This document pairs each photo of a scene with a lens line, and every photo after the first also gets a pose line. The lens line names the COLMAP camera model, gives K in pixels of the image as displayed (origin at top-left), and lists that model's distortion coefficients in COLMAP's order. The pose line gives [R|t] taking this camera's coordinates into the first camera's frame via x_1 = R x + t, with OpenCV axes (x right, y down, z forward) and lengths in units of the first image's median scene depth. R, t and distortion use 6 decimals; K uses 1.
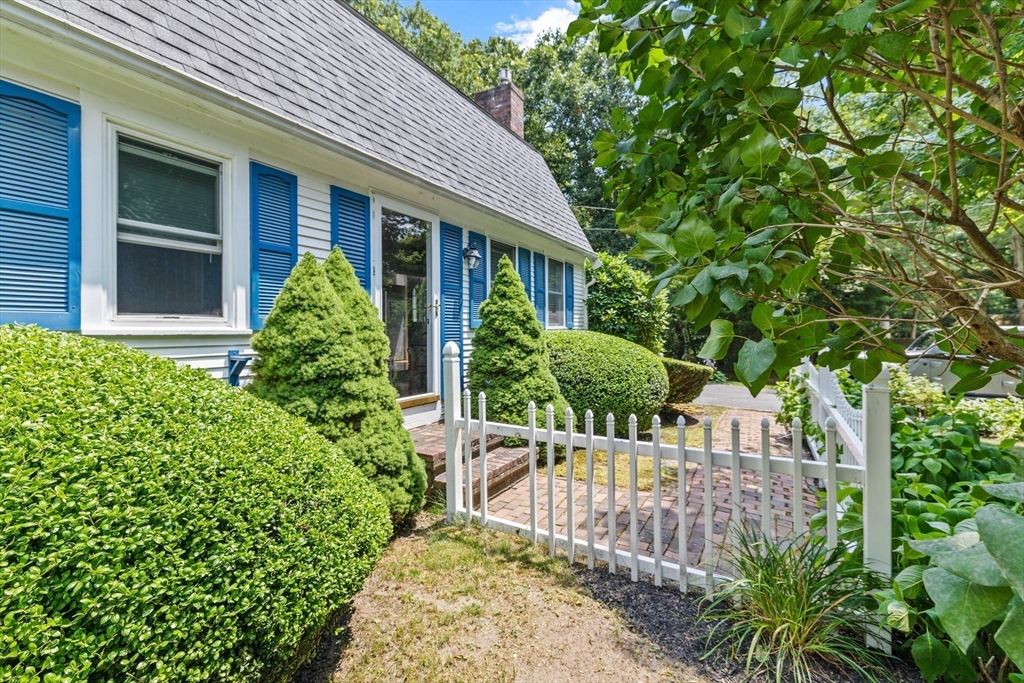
lens RADIAL K [[444.9, 0, 511.6], [0, 444.9, 336.9], [0, 0, 1]] dist [-0.001517, 0.001237]
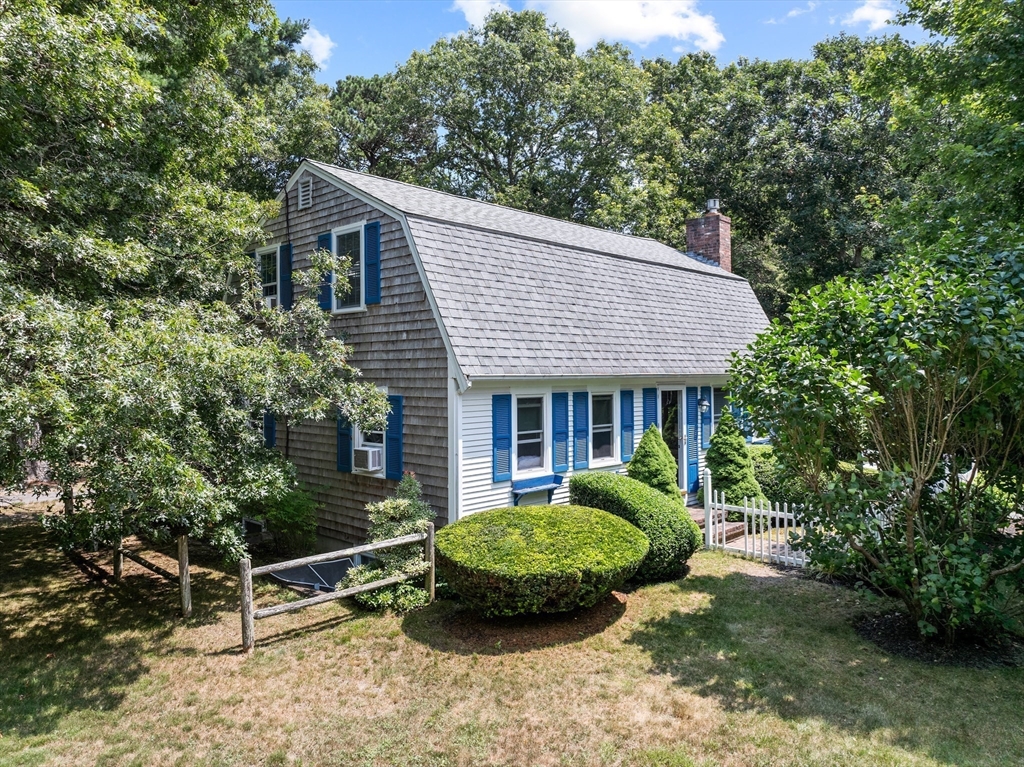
lens RADIAL K [[735.5, 0, 514.8], [0, 735.5, 377.5], [0, 0, 1]] dist [-0.050189, 0.038270]
pose [[0.972040, -0.000899, -0.234814, -0.148336], [-0.002034, 0.999923, -0.012250, -0.276676], [0.234807, 0.012385, 0.971963, -1.946962]]
